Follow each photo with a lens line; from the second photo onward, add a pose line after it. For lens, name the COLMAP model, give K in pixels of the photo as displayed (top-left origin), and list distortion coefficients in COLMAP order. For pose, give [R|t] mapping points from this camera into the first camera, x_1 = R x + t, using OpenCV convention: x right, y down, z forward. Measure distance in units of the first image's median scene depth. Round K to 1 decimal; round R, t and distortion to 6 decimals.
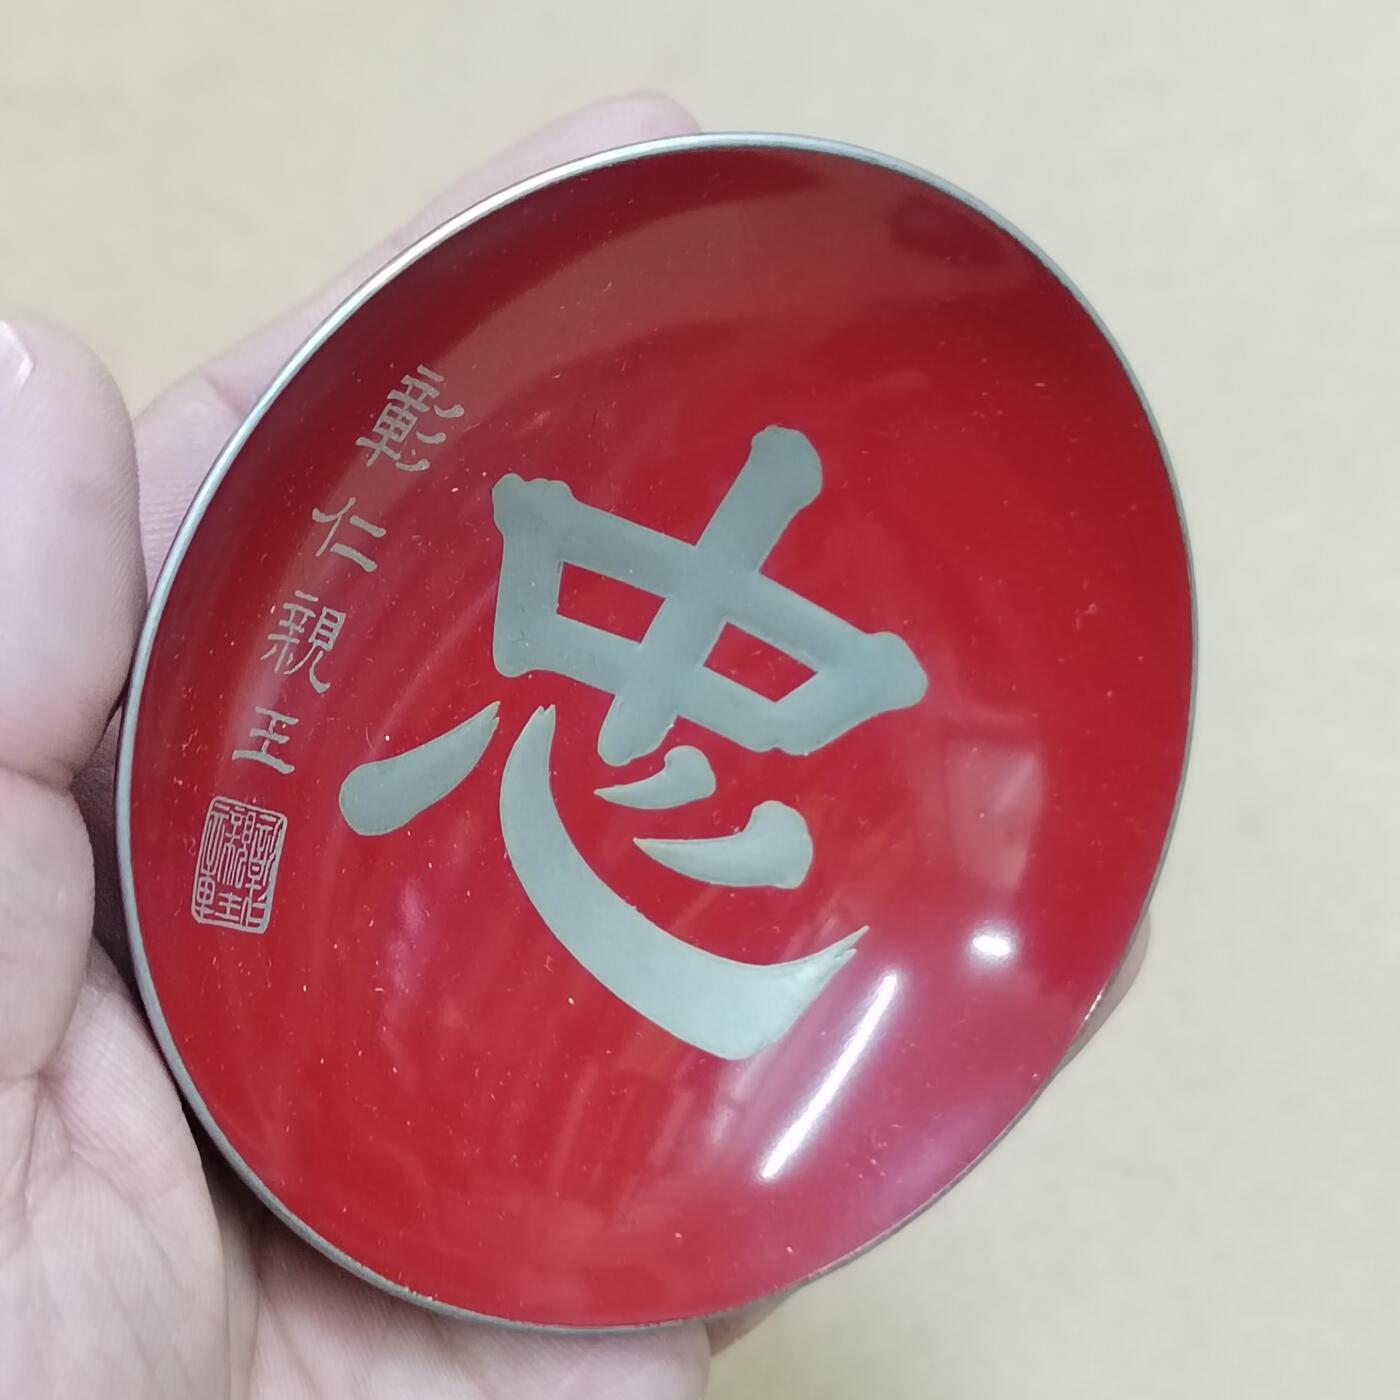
lens RADIAL K [[2568.8, 0, 722.3], [0, 2568.8, 699.4], [0, 0, 1]] dist [0.255866, -1.913046]
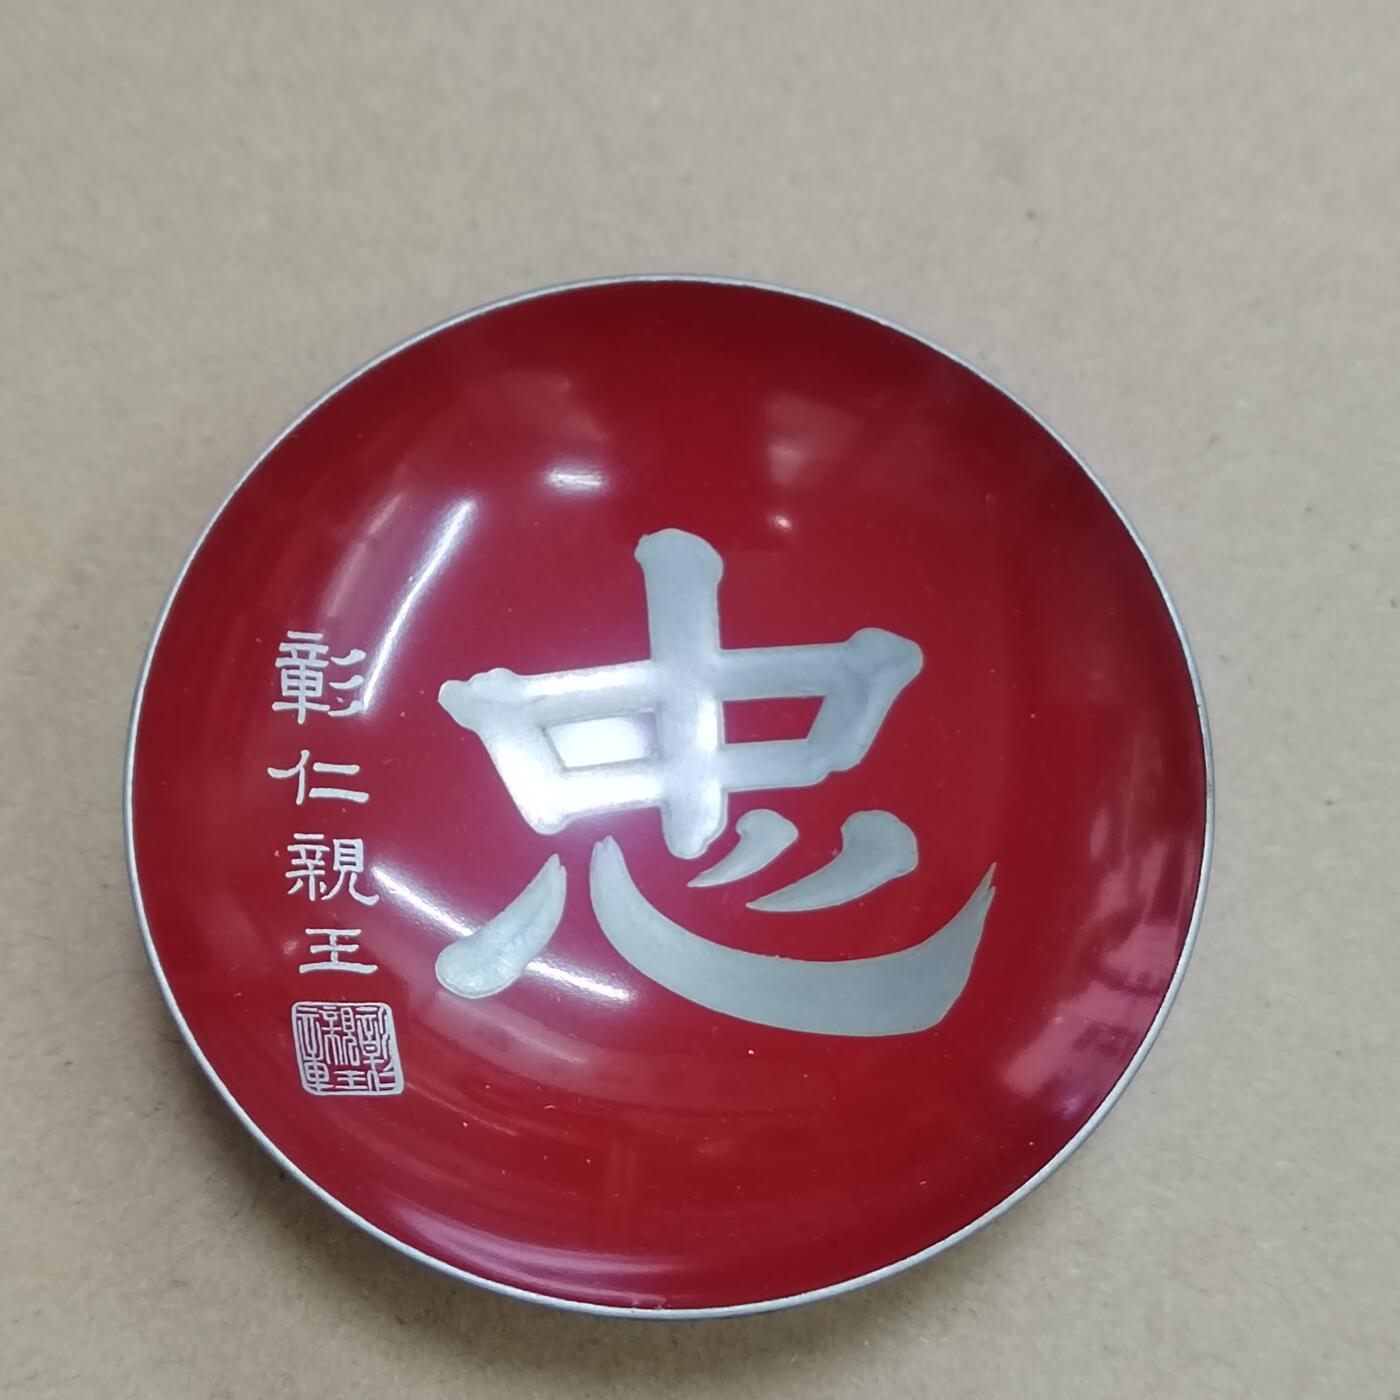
lens RADIAL K [[2568.8, 0, 722.3], [0, 2568.8, 699.4], [0, 0, 1]] dist [0.255866, -1.913046]
pose [[0.722683, -0.605821, -0.332733, 0.427858], [0.417477, 0.766262, -0.488422, 0.588903], [0.550856, 0.214066, 0.806680, 0.095546]]
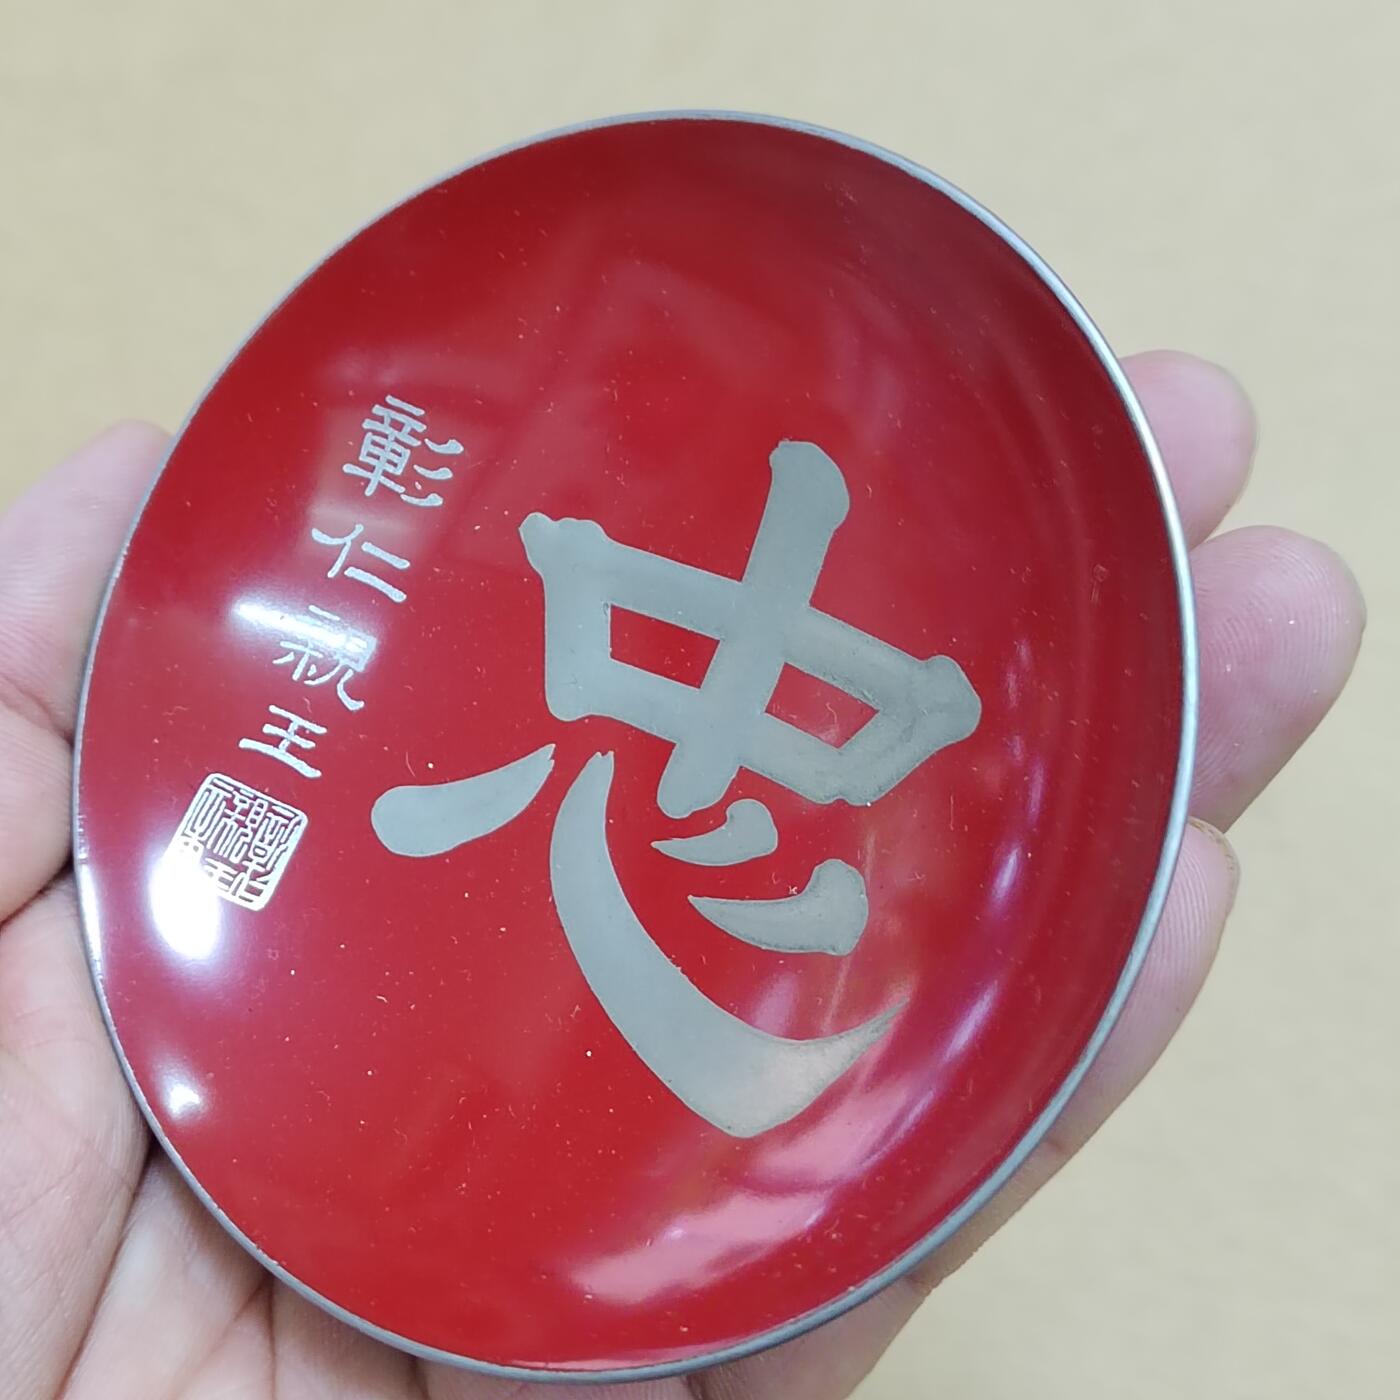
lens RADIAL K [[2568.8, 0, 722.3], [0, 2568.8, 699.4], [0, 0, 1]] dist [0.255866, -1.913046]
pose [[0.542903, -0.212198, -0.812544, 0.843391], [-0.207162, 0.903810, -0.374448, 0.380557], [0.813843, 0.371617, 0.446722, 0.638433]]
